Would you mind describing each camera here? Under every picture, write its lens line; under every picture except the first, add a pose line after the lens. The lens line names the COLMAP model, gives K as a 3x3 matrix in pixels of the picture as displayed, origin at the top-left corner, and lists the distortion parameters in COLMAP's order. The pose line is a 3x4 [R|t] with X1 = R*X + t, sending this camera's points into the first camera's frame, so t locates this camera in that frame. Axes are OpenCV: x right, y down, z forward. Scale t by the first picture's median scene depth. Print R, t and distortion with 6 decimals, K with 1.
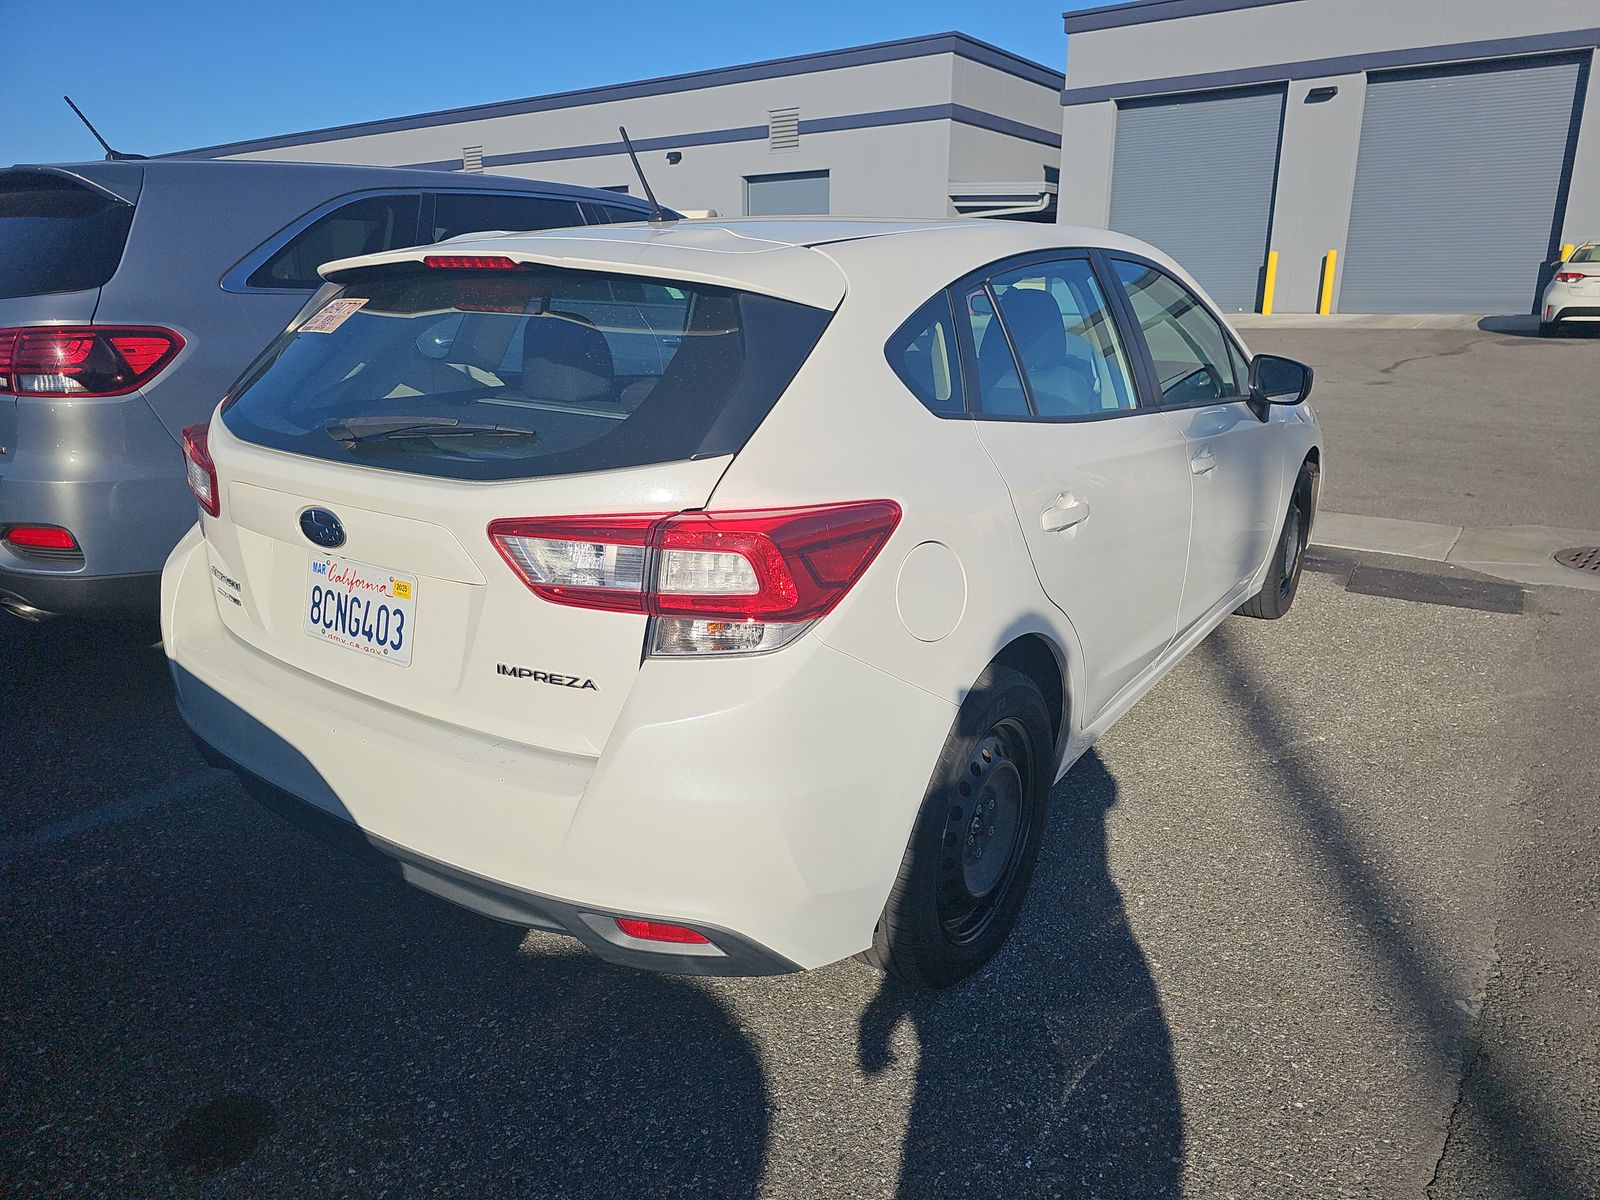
lens RADIAL K [[1084.0, 0, 800.0], [0, 1084.0, 600.0], [0, 0, 1]] dist [0.024562, -0.028358]
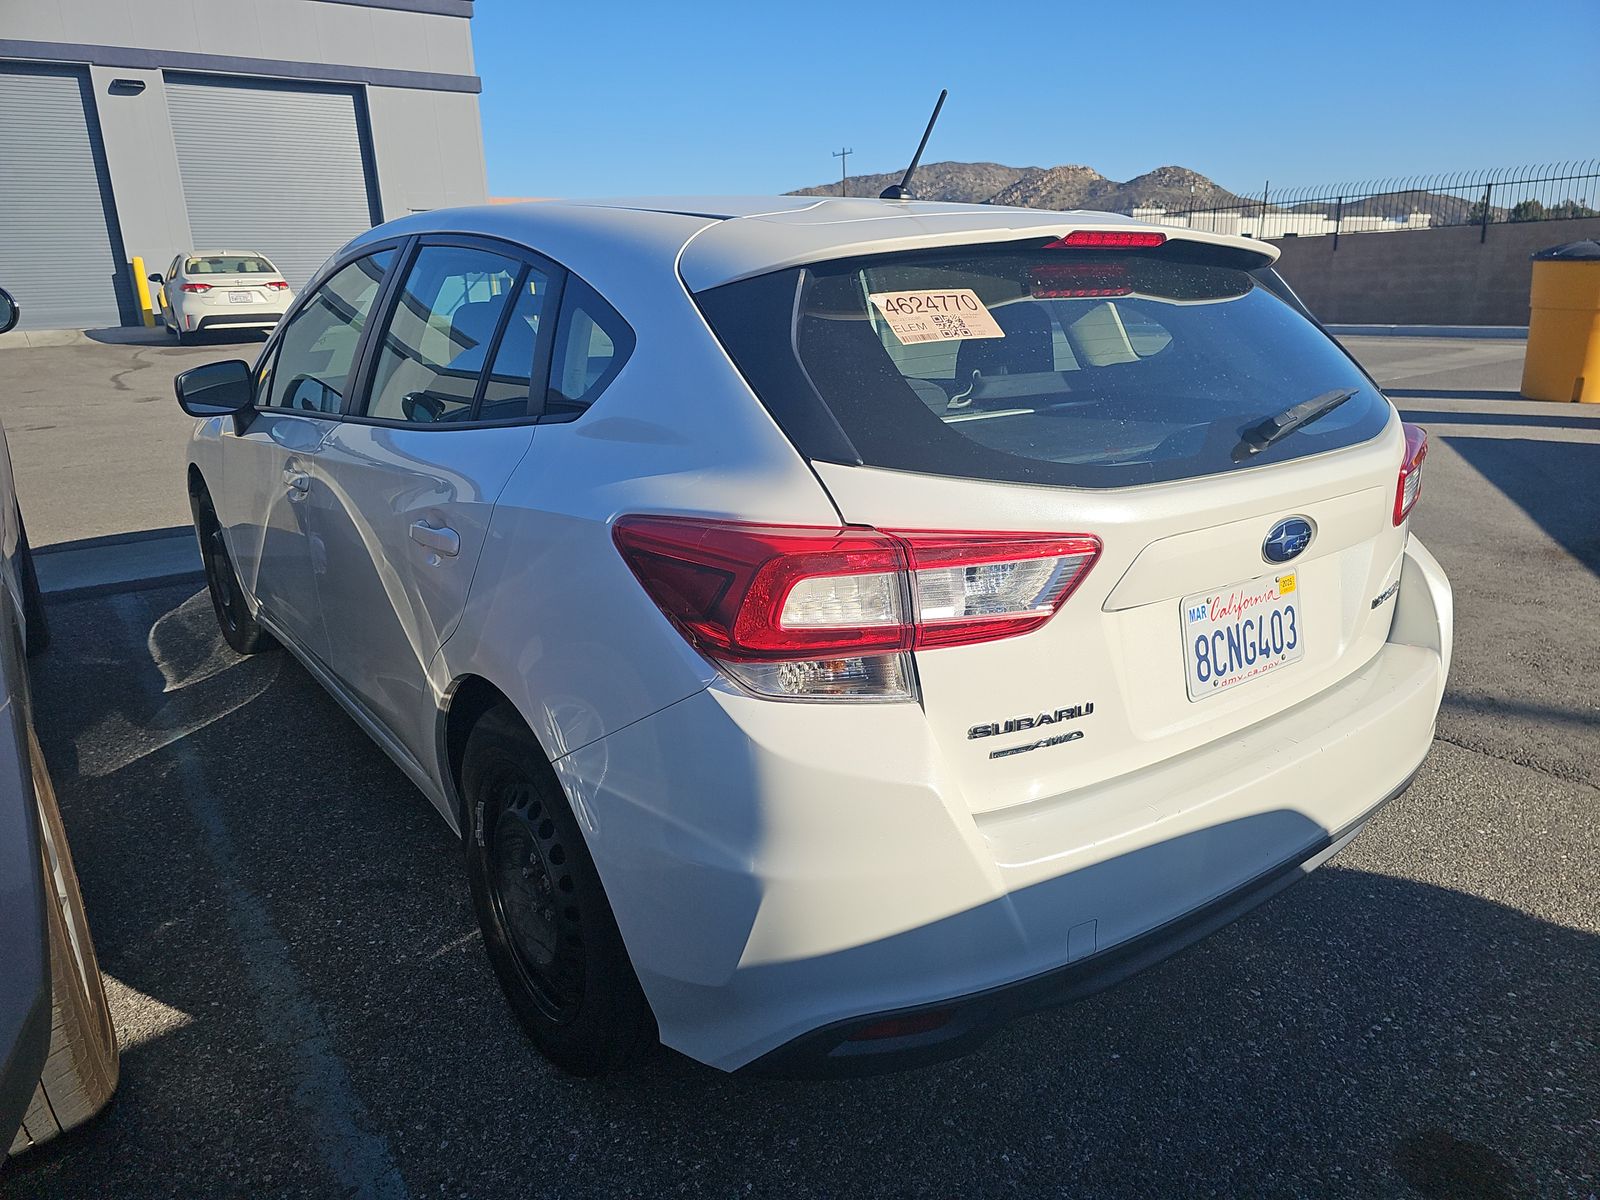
lens RADIAL K [[1084.0, 0, 800.0], [0, 1084.0, 600.0], [0, 0, 1]] dist [0.024562, -0.028358]
pose [[0.311247, -0.277718, 0.908844, -1.049449], [0.290936, 0.938275, 0.187076, -0.229118], [-0.904700, 0.206188, 0.372833, 0.796969]]
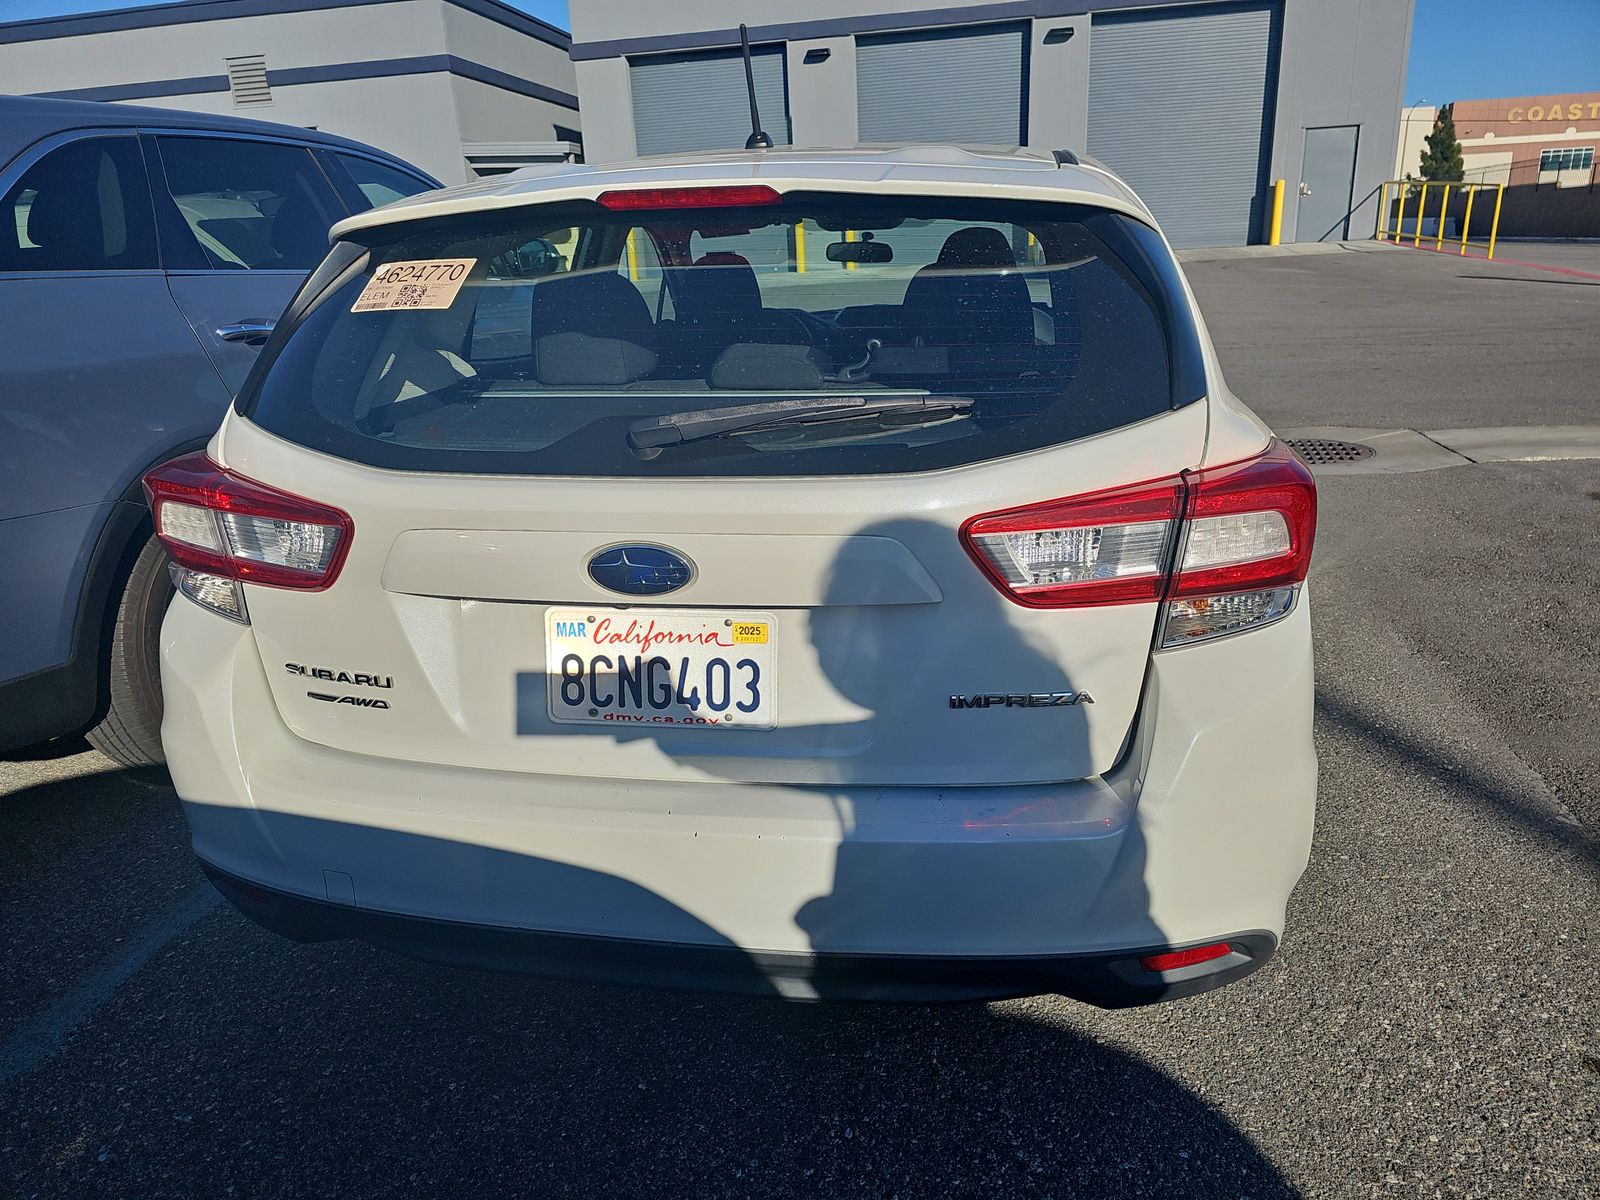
lens RADIAL K [[1091.7, 0, 800.4], [0, 1091.7, 626.0], [0, 0, 1]] dist [0.011562, -0.000362]
pose [[0.899914, -0.181050, 0.396705, -0.491593], [0.162271, 0.983439, 0.080719, -0.054380], [-0.404749, -0.008266, 0.914390, 0.220115]]
